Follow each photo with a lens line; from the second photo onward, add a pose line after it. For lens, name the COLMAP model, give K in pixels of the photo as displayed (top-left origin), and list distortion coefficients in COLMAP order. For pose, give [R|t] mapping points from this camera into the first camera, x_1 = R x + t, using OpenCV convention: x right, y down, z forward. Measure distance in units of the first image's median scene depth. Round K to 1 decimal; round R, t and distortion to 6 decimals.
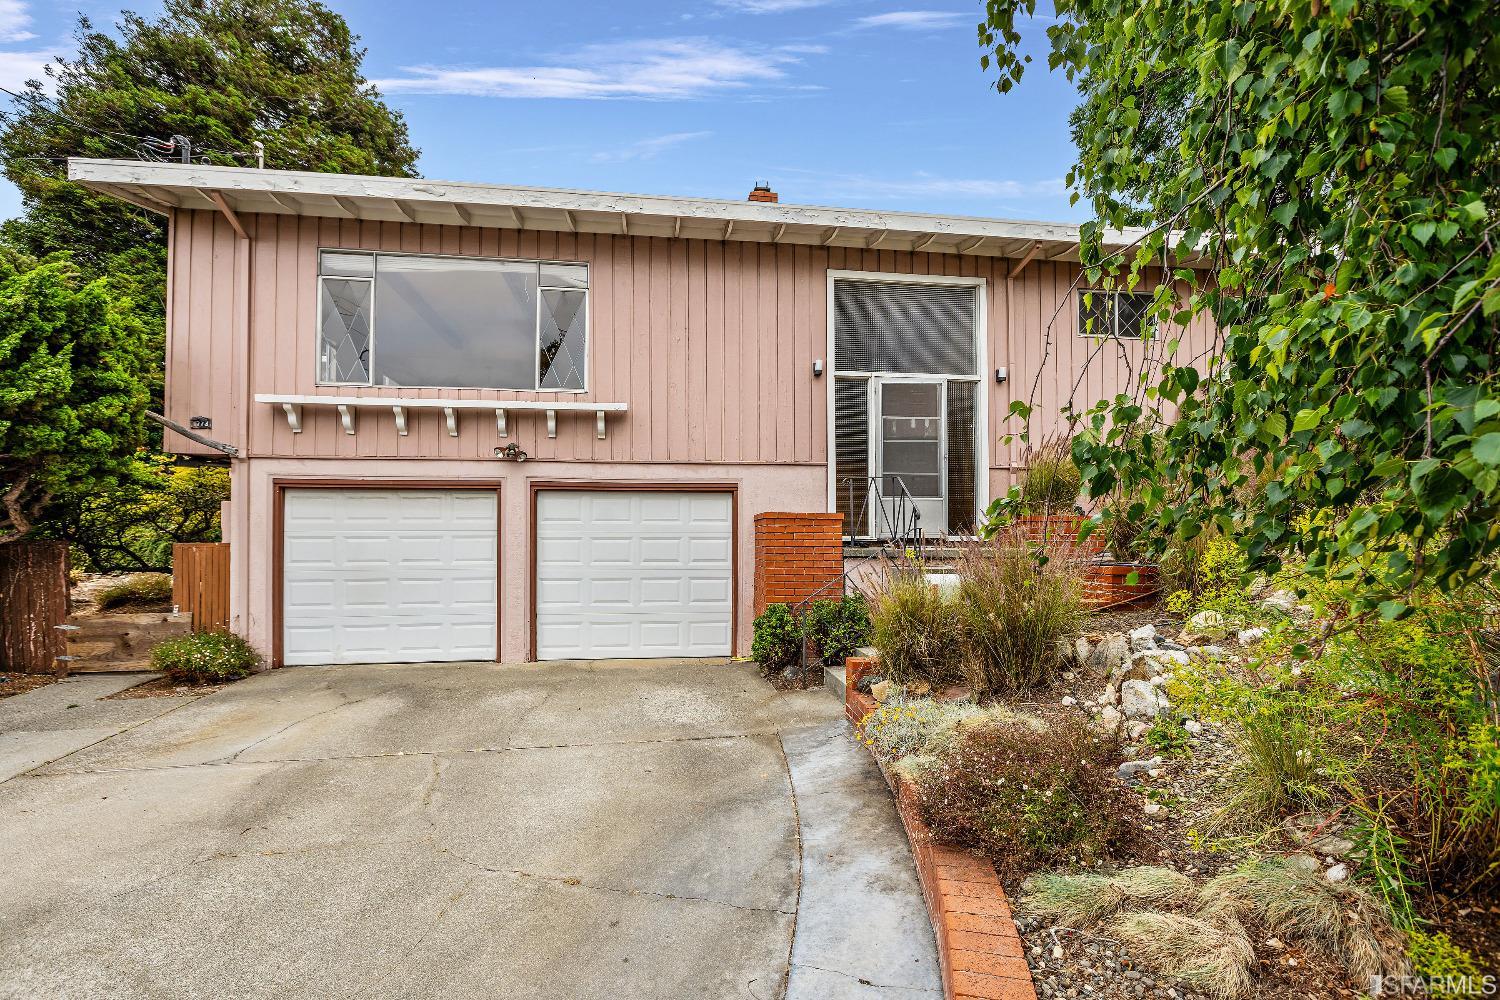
lens RADIAL K [[687.9, 0, 751.2], [0, 687.9, 497.7], [0, 0, 1]] dist [-0.000531, -0.000577]
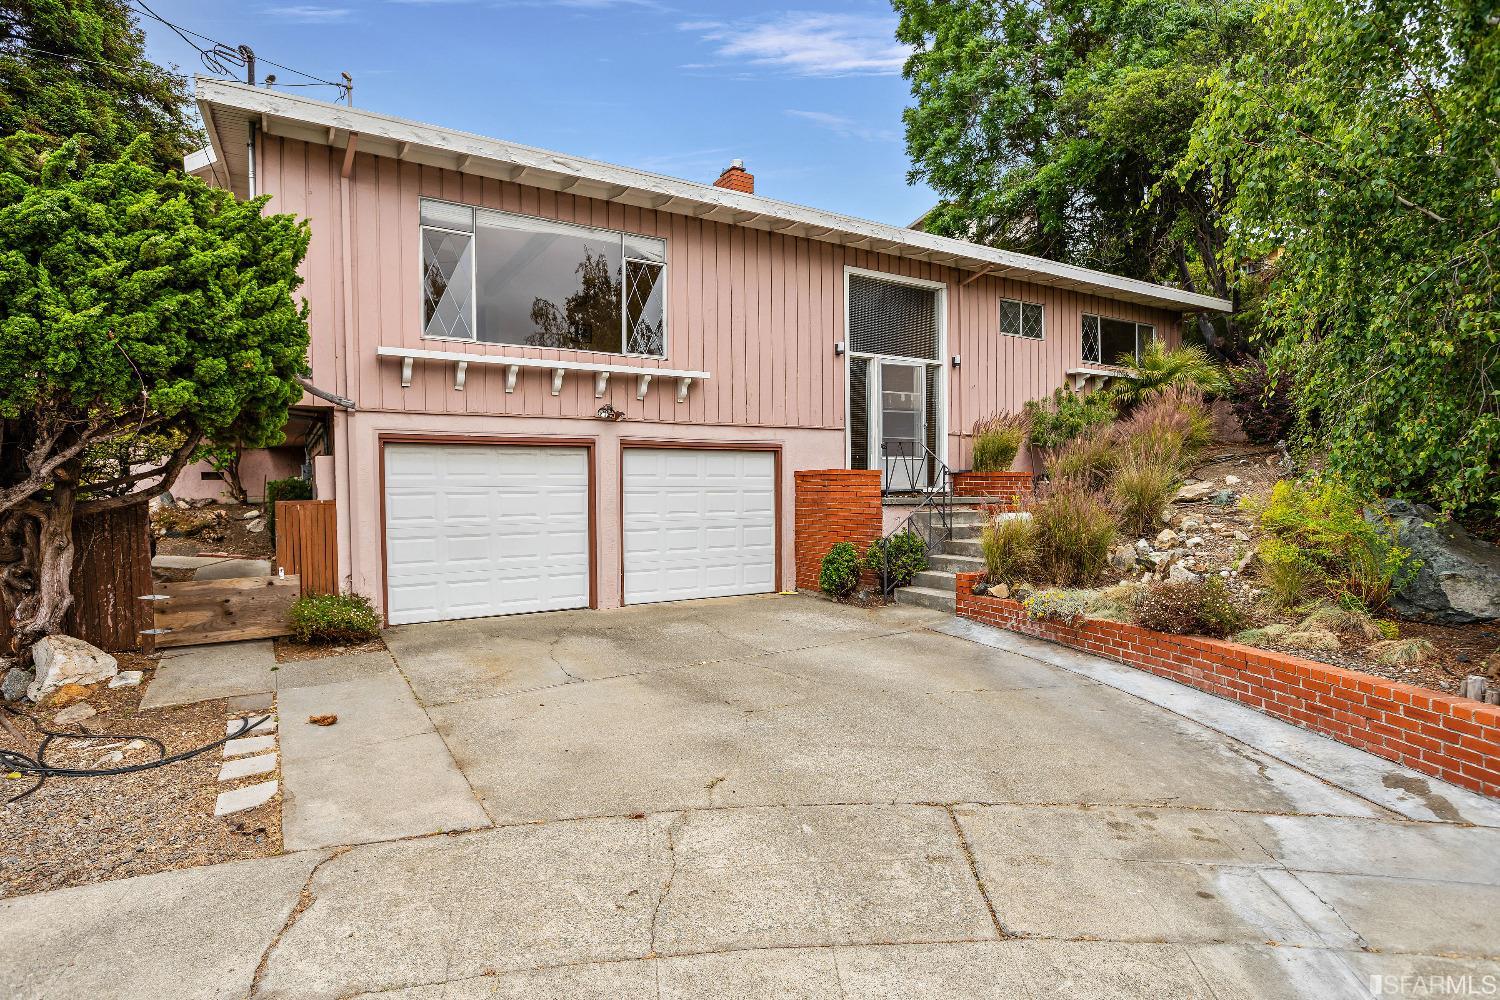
lens RADIAL K [[800.5, 0, 750.4], [0, 800.5, 469.0], [0, 0, 1]] dist [-0.007161, -0.000739]
pose [[0.913131, 0.002650, 0.407658, -0.650517], [-0.013514, 0.999626, 0.023771, -0.010529], [-0.407443, -0.027216, 0.912825, -0.225659]]
